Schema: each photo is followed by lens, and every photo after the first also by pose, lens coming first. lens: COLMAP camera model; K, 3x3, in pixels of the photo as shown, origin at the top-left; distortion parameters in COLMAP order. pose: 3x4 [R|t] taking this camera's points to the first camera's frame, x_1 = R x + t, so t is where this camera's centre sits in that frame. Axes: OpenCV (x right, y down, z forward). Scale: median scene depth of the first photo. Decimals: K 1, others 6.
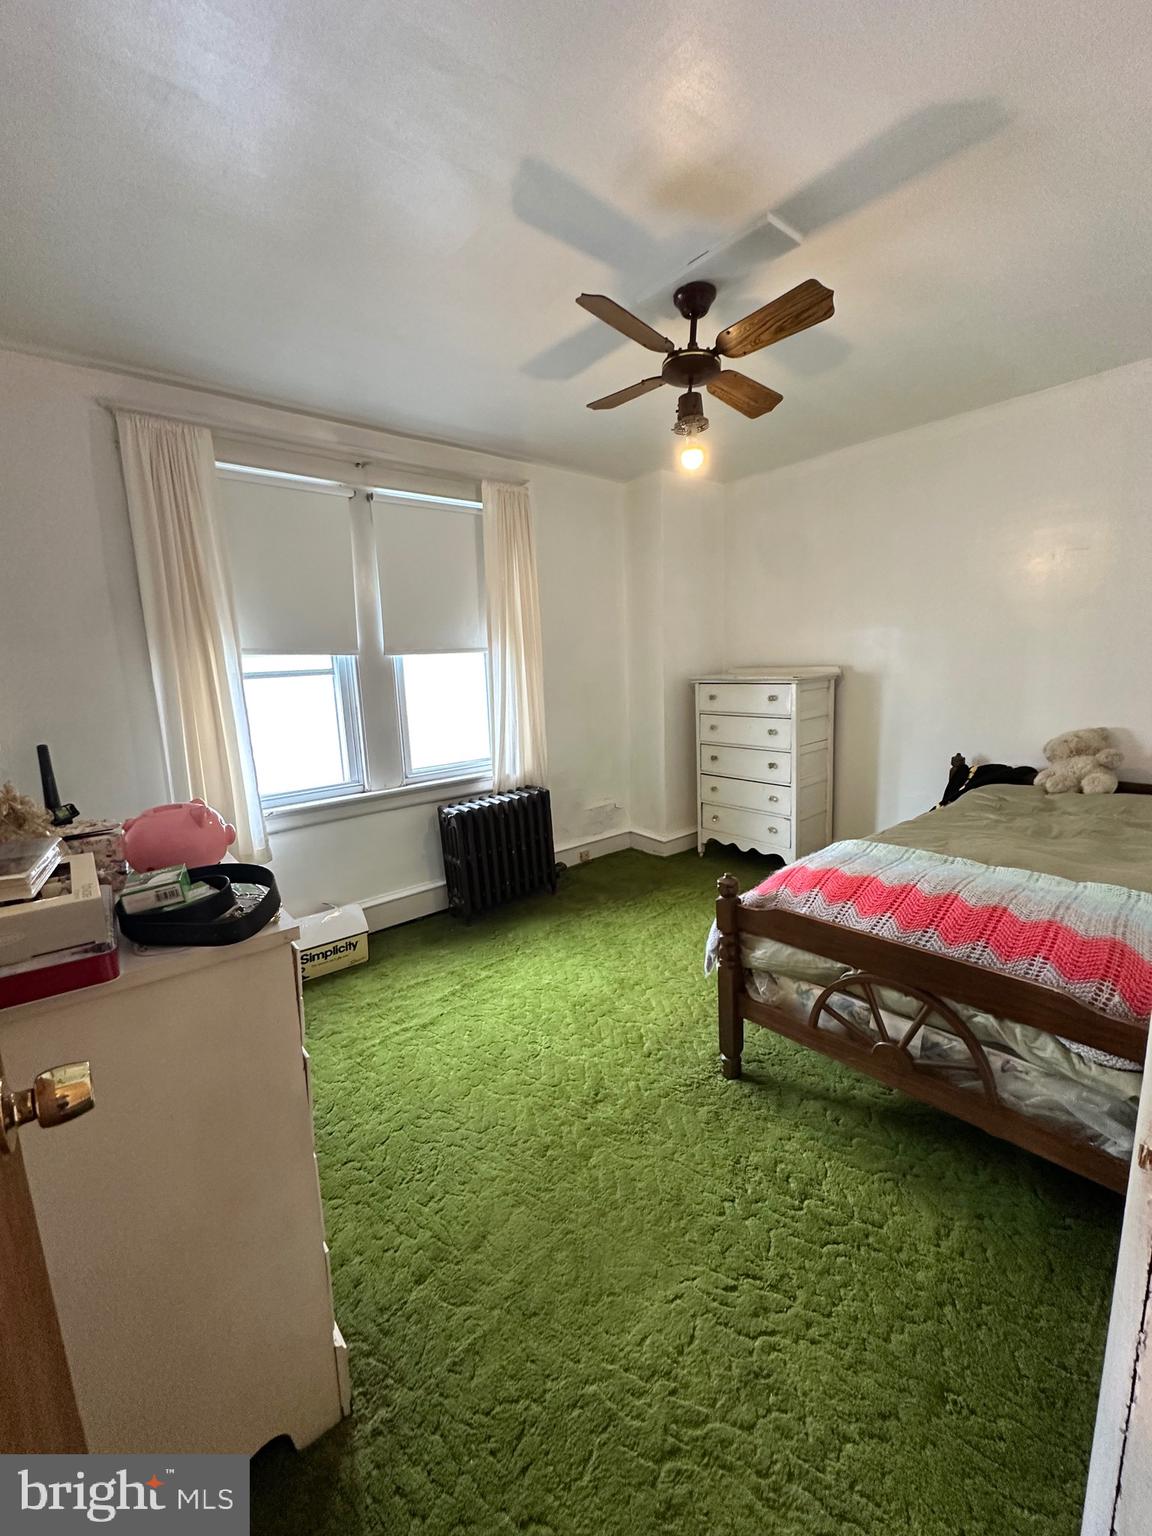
lens RADIAL K [[612.3, 0, 578.9], [0, 612.3, 767.1], [0, 0, 1]] dist [-0.003185, 0.000726]
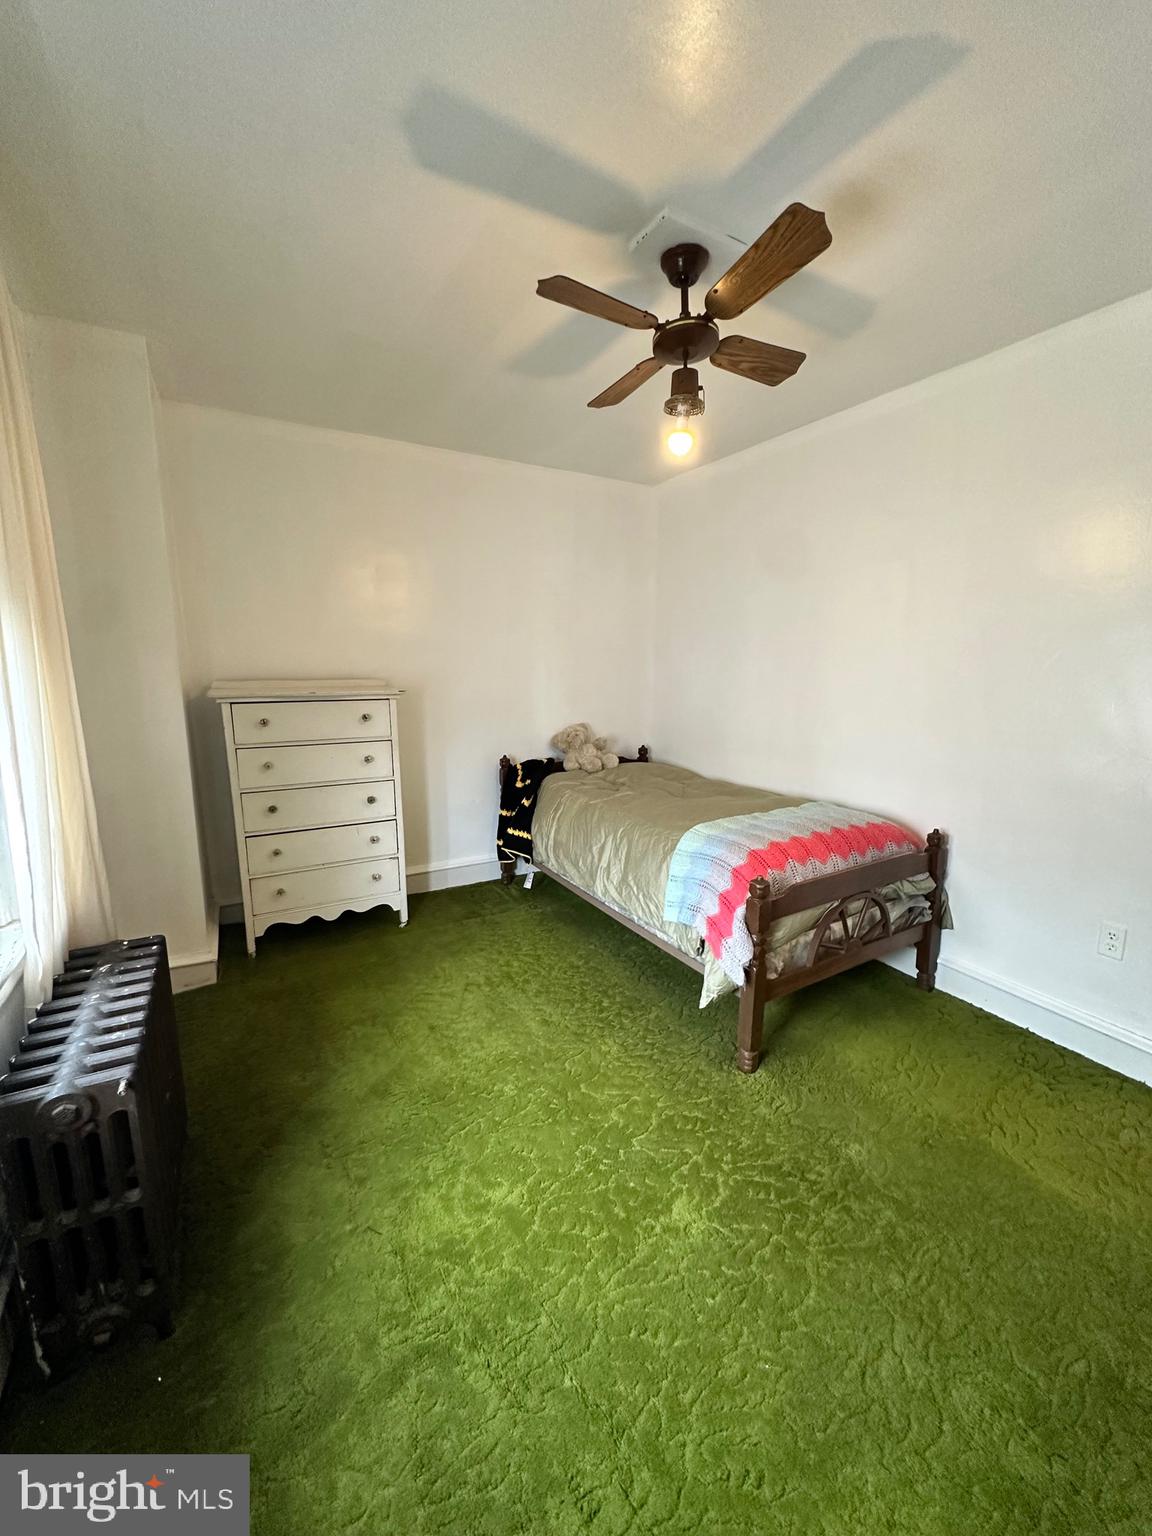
lens RADIAL K [[612.3, 0, 578.3], [0, 612.3, 768.4], [0, 0, 1]] dist [-0.003185, 0.000726]
pose [[0.183492, -0.132276, 0.974081, -0.416539], [0.157187, 0.982103, 0.103755, -0.083822], [-0.970372, 0.134075, 0.201001, 0.555541]]
